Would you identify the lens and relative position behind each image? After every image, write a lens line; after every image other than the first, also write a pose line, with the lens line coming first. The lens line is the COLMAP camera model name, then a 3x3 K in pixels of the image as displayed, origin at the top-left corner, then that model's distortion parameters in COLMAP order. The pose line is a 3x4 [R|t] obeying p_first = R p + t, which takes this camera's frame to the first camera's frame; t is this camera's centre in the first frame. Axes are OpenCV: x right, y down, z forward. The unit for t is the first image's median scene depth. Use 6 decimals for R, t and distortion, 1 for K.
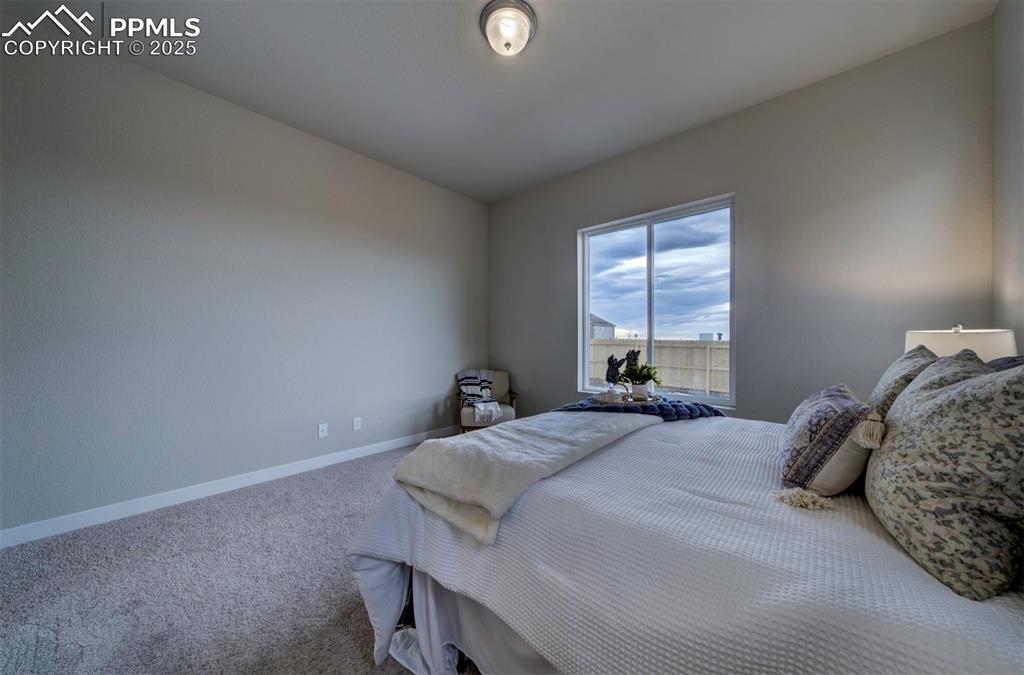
lens RADIAL K [[346.1, 0, 506.7], [0, 346.1, 338.9], [0, 0, 1]] dist [-0.013405, 0.007133]
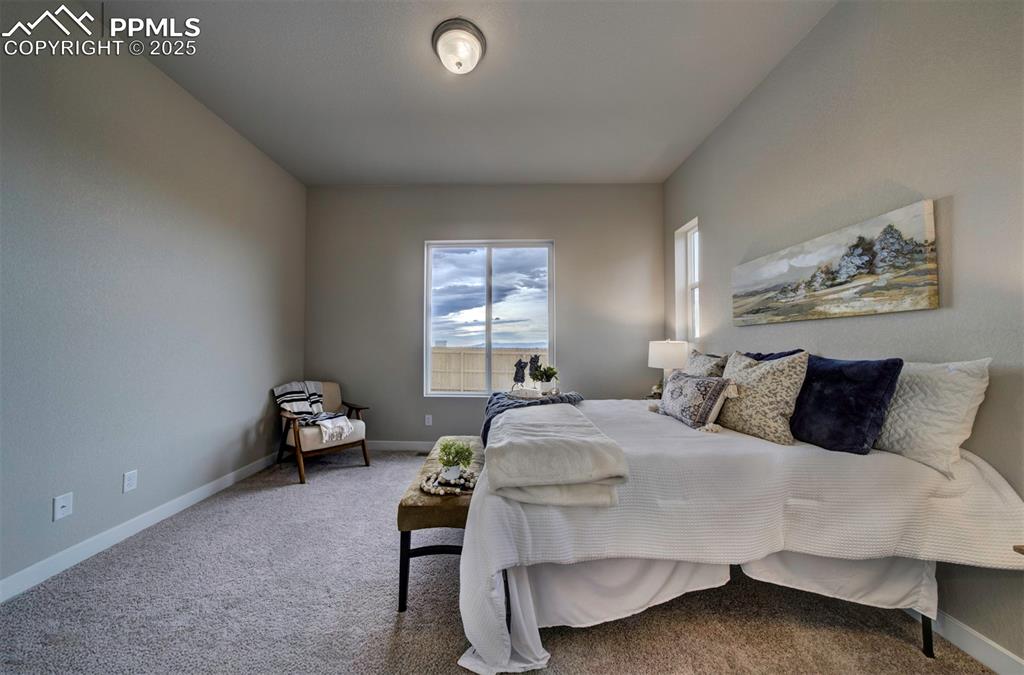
lens RADIAL K [[346.1, 0, 506.7], [0, 346.1, 338.9], [0, 0, 1]] dist [-0.013405, 0.007133]
pose [[0.752925, 0.007713, 0.658061, -0.306666], [0.000029, 0.999931, -0.011754, -0.003964], [-0.658106, 0.008869, 0.752873, 0.071531]]
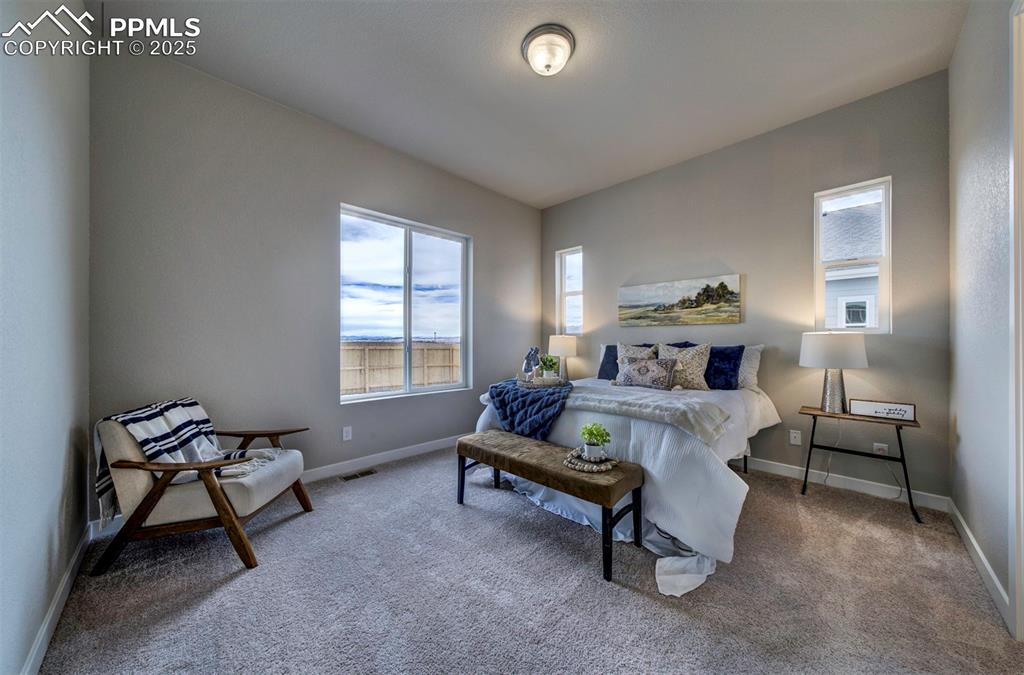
lens RADIAL K [[346.1, 0, 506.7], [0, 346.1, 338.9], [0, 0, 1]] dist [-0.013405, 0.007133]
pose [[0.052671, -0.008603, 0.998575, -0.609037], [-0.005083, 0.999948, 0.008883, -0.006625], [-0.998599, -0.005544, 0.052624, 0.613630]]
